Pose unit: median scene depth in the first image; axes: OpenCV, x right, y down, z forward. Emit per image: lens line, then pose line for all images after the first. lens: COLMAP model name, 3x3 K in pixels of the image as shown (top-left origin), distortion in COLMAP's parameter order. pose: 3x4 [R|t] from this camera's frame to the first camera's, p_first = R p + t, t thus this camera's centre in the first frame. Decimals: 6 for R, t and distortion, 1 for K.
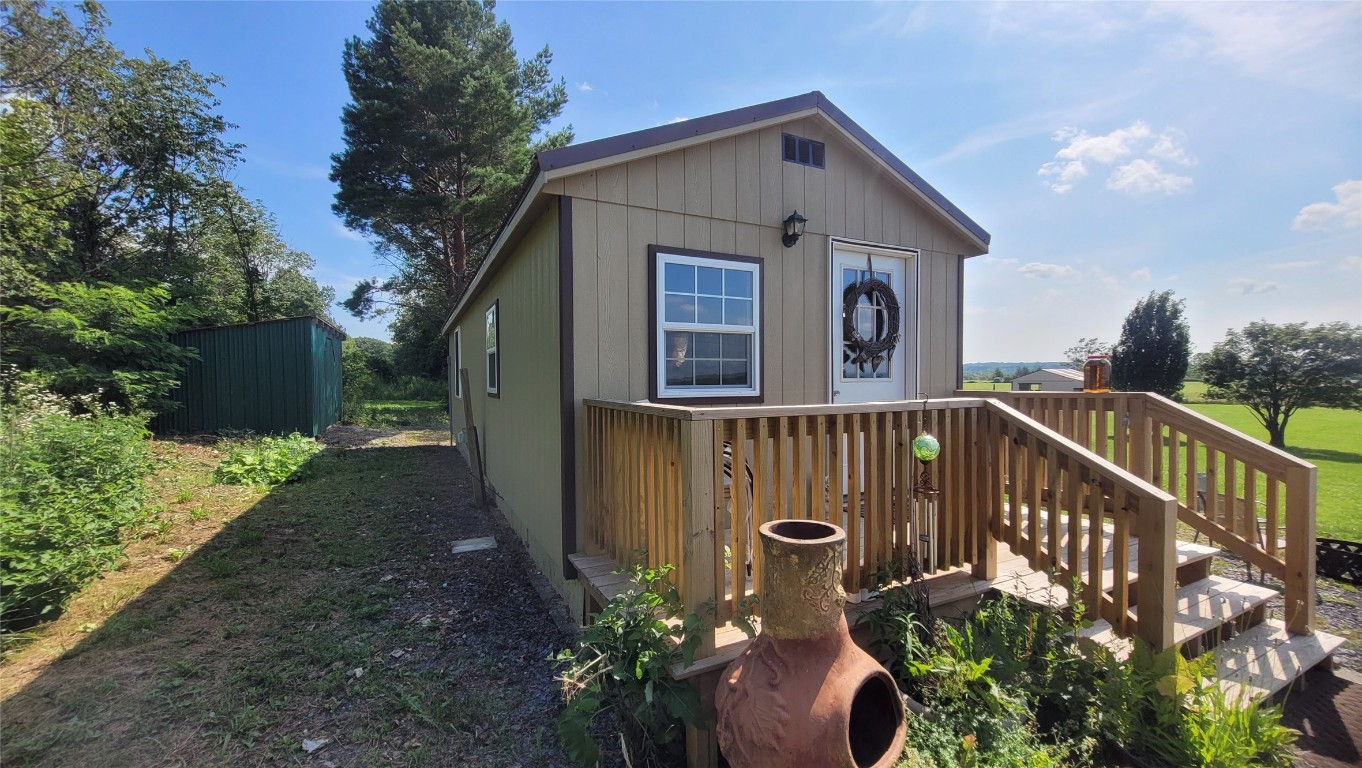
lens RADIAL K [[536.0, 0, 686.8], [0, 536.0, 394.0], [0, 0, 1]] dist [0.002959, -0.001253]
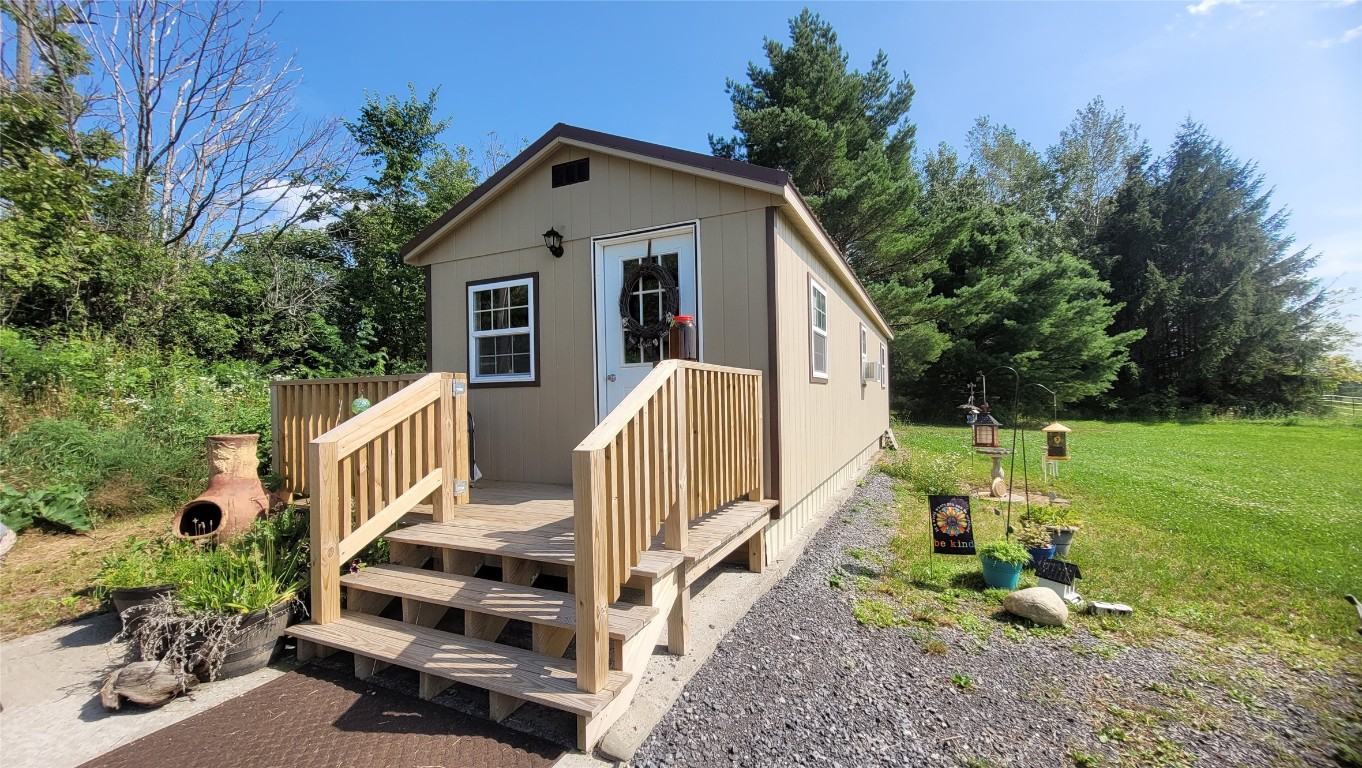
lens RADIAL K [[536.0, 0, 686.8], [0, 536.0, 392.1], [0, 0, 1]] dist [0.002959, -0.001253]
pose [[0.618876, -0.011302, -0.785408, 0.544150], [-0.007605, 0.999763, -0.020378, 0.021592], [0.785452, 0.018584, 0.618643, 0.201247]]
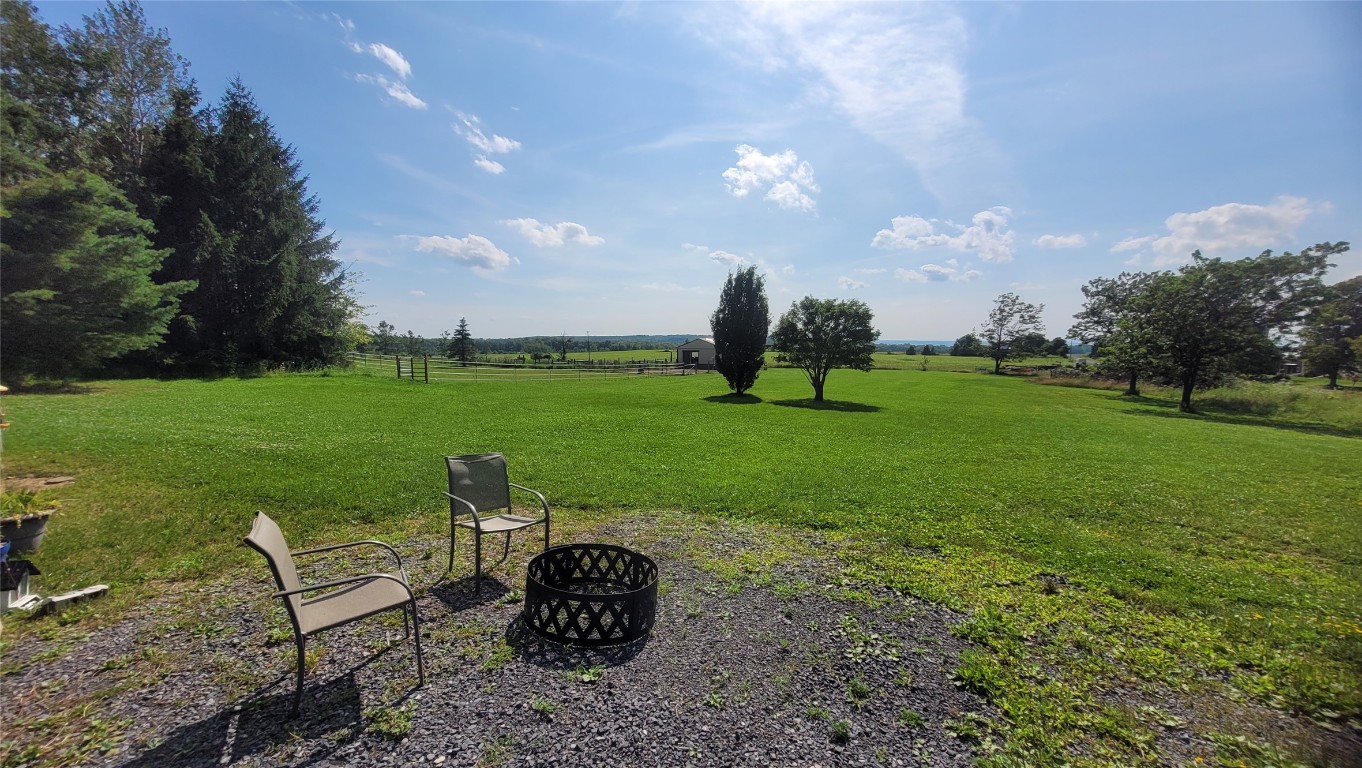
lens RADIAL K [[536.0, 0, 687.1], [0, 536.0, 392.0], [0, 0, 1]] dist [0.002959, -0.001253]
pose [[0.868810, -0.030313, 0.494217, 0.599679], [0.002918, 0.998420, 0.056110, 0.026369], [-0.495137, -0.047307, 0.867526, 0.224654]]
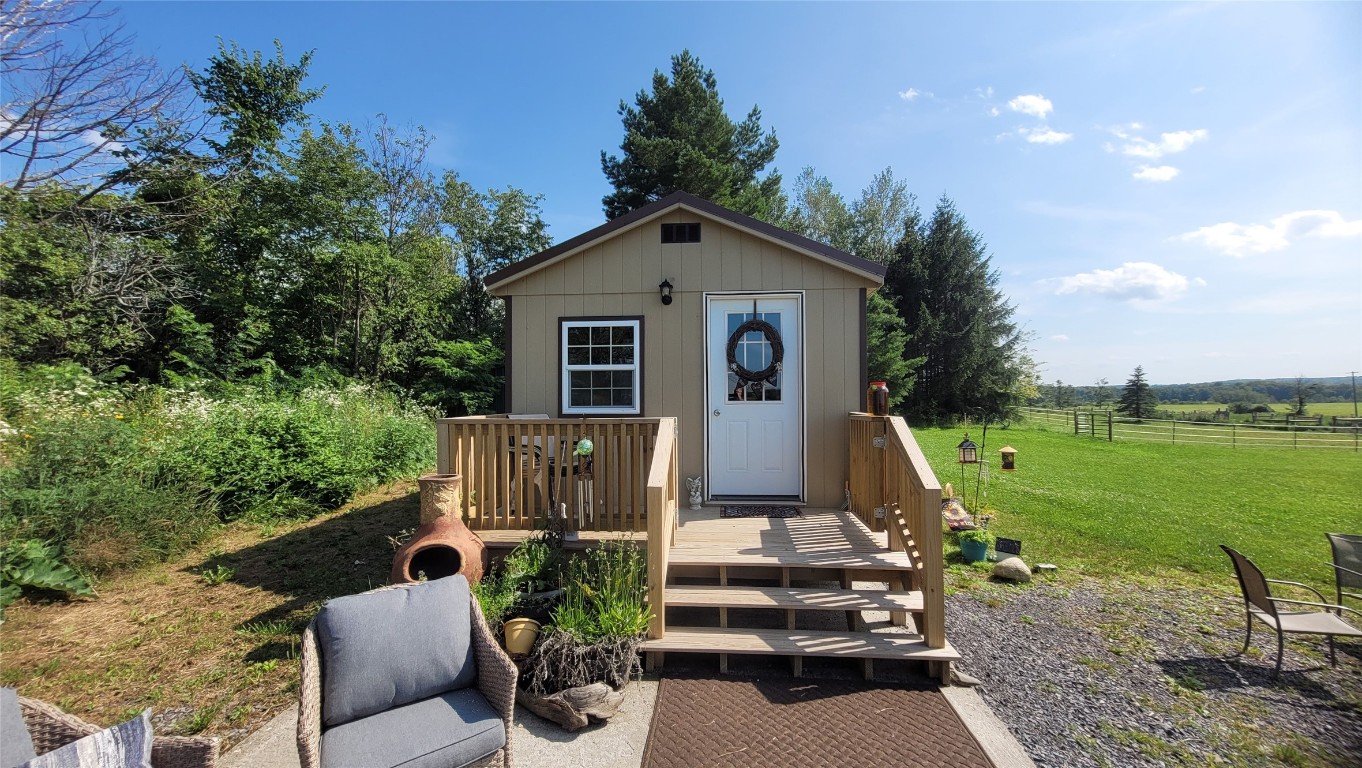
lens RADIAL K [[536.0, 0, 687.6], [0, 536.0, 392.3], [0, 0, 1]] dist [0.002959, -0.001253]
pose [[0.851632, -0.002085, -0.524136, 0.394099], [-0.015083, 0.999480, -0.028484, -0.005533], [0.523923, 0.032163, 0.851158, -0.053095]]
